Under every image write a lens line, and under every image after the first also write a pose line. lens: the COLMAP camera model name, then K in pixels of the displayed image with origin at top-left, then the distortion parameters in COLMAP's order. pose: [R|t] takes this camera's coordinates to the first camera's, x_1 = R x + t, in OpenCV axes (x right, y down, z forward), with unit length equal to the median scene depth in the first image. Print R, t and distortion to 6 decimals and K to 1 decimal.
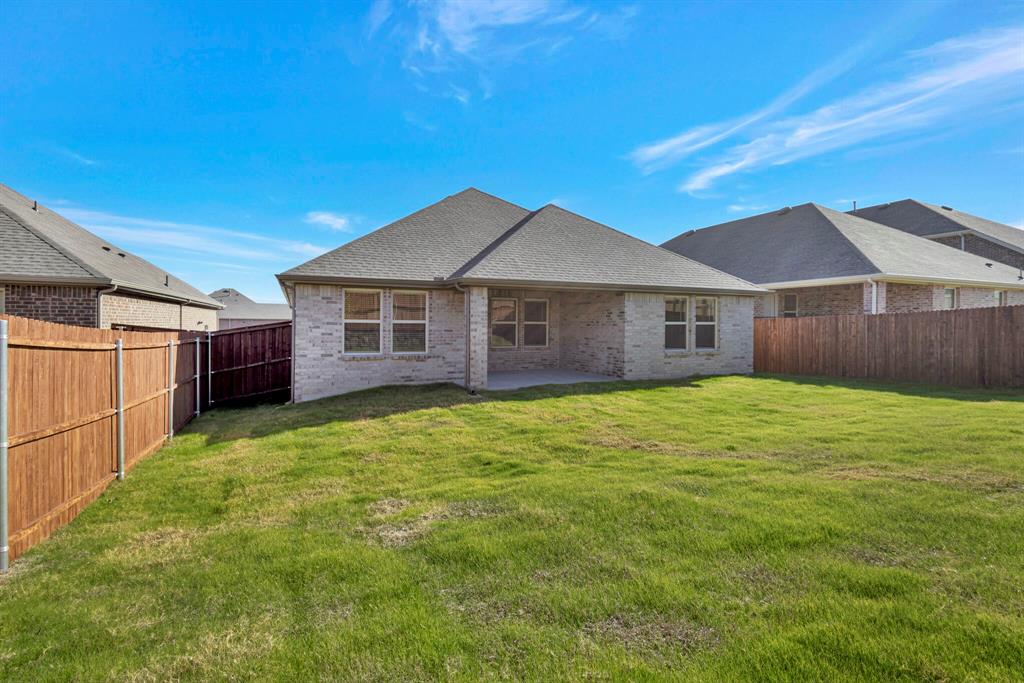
lens RADIAL K [[478.8, 0, 507.6], [0, 478.8, 339.8], [0, 0, 1]] dist [0.012019, -0.001151]
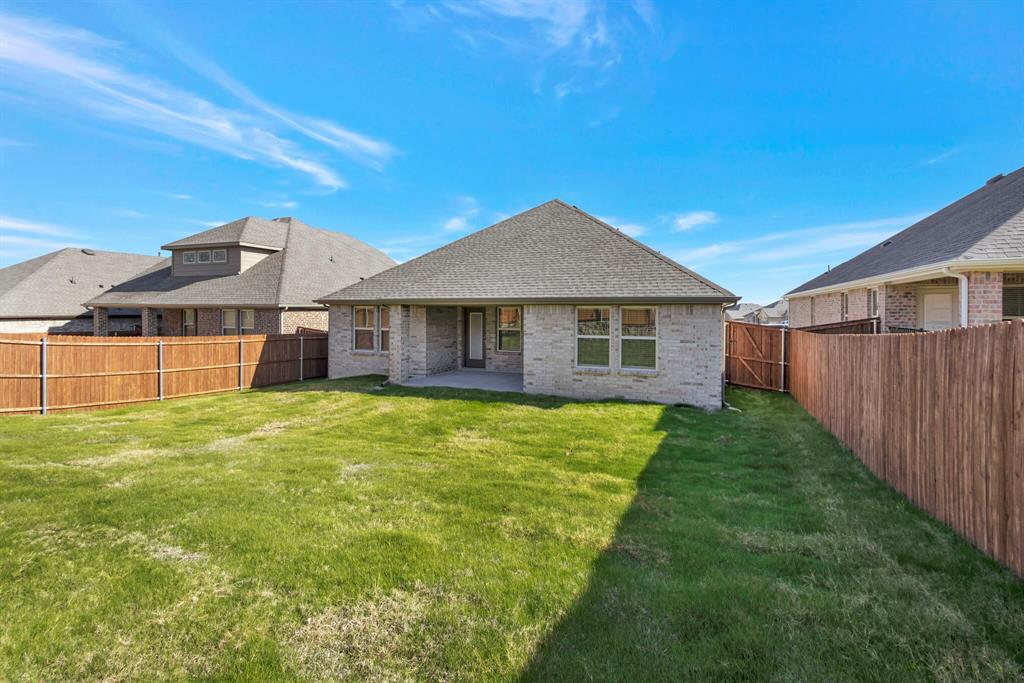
lens RADIAL K [[478.8, 0, 507.1], [0, 478.8, 323.5], [0, 0, 1]] dist [0.012019, -0.001151]
pose [[0.685553, 0.018343, -0.727792, 0.957112], [-0.023829, 0.999712, 0.002750, -0.062501], [0.727633, 0.015457, 0.685792, 0.289124]]
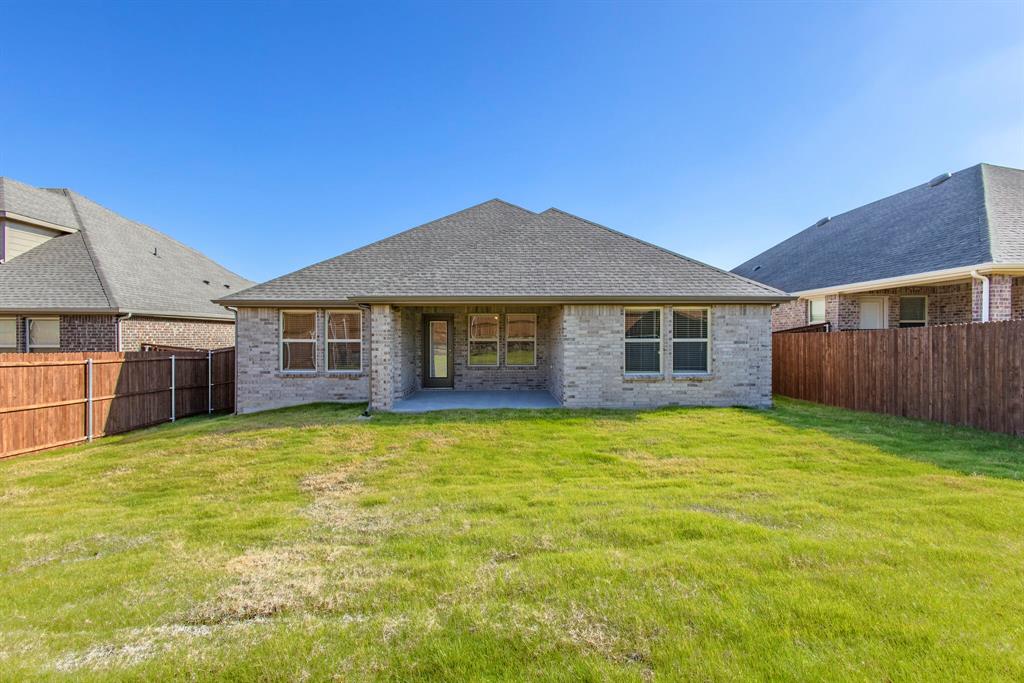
lens RADIAL K [[478.8, 0, 512.2], [0, 478.8, 350.6], [0, 0, 1]] dist [0.012019, -0.001151]
pose [[0.929714, 0.003553, -0.368266, 0.477469], [-0.005476, 0.999976, -0.004174, -0.013581], [0.368243, 0.005898, 0.929711, 0.172136]]
